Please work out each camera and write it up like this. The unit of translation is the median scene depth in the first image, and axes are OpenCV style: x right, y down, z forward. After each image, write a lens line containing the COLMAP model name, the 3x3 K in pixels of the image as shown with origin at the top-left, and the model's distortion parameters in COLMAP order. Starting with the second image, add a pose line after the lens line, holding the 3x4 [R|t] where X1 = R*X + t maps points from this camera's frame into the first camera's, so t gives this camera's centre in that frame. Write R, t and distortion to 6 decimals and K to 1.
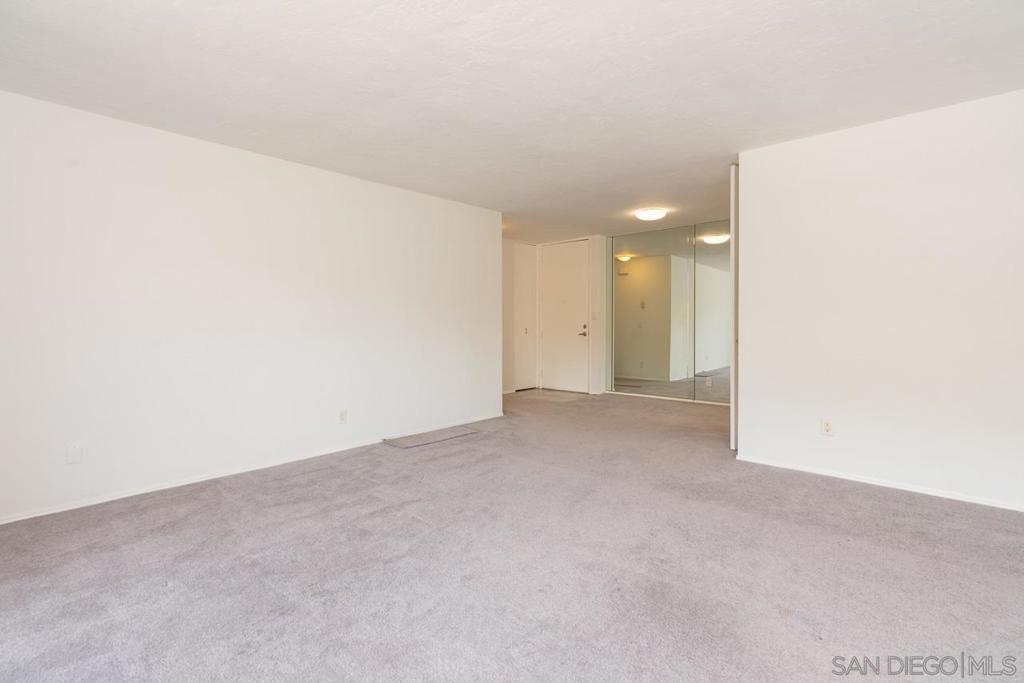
lens RADIAL K [[467.3, 0, 515.8], [0, 467.3, 331.8], [0, 0, 1]] dist [-0.004157, 0.000181]
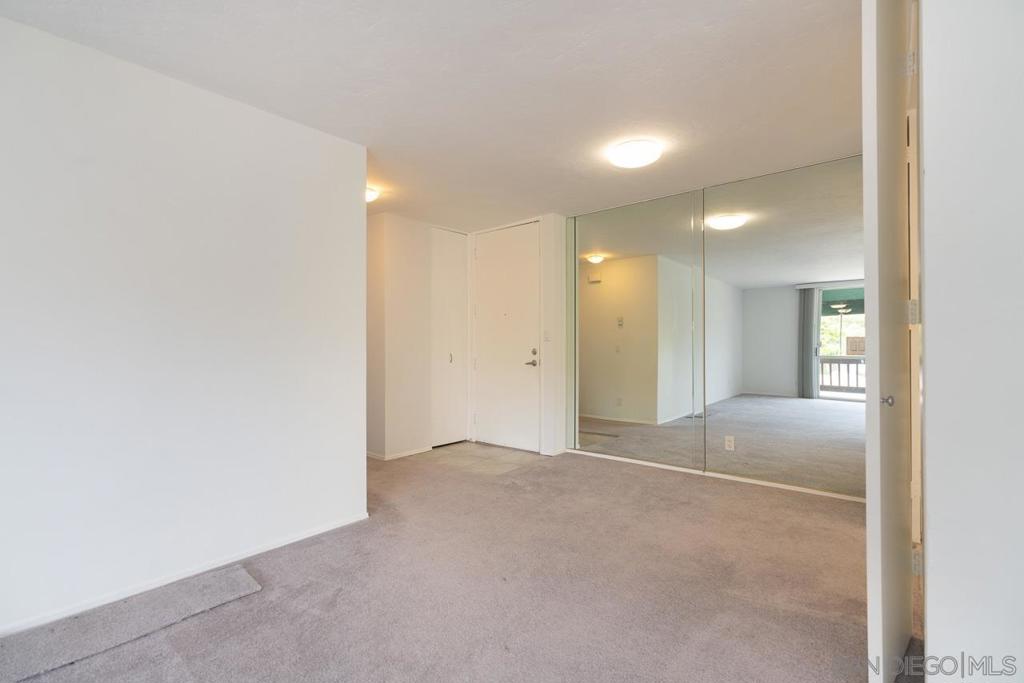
lens RADIAL K [[464.1, 0, 509.9], [0, 464.1, 337.3], [0, 0, 1]] dist [-0.000561, 0.000291]
pose [[0.999495, 0.000927, 0.031766, 0.091531], [0.000191, 0.999381, -0.035171, -0.008757], [-0.031779, 0.035159, 0.998876, 0.339513]]
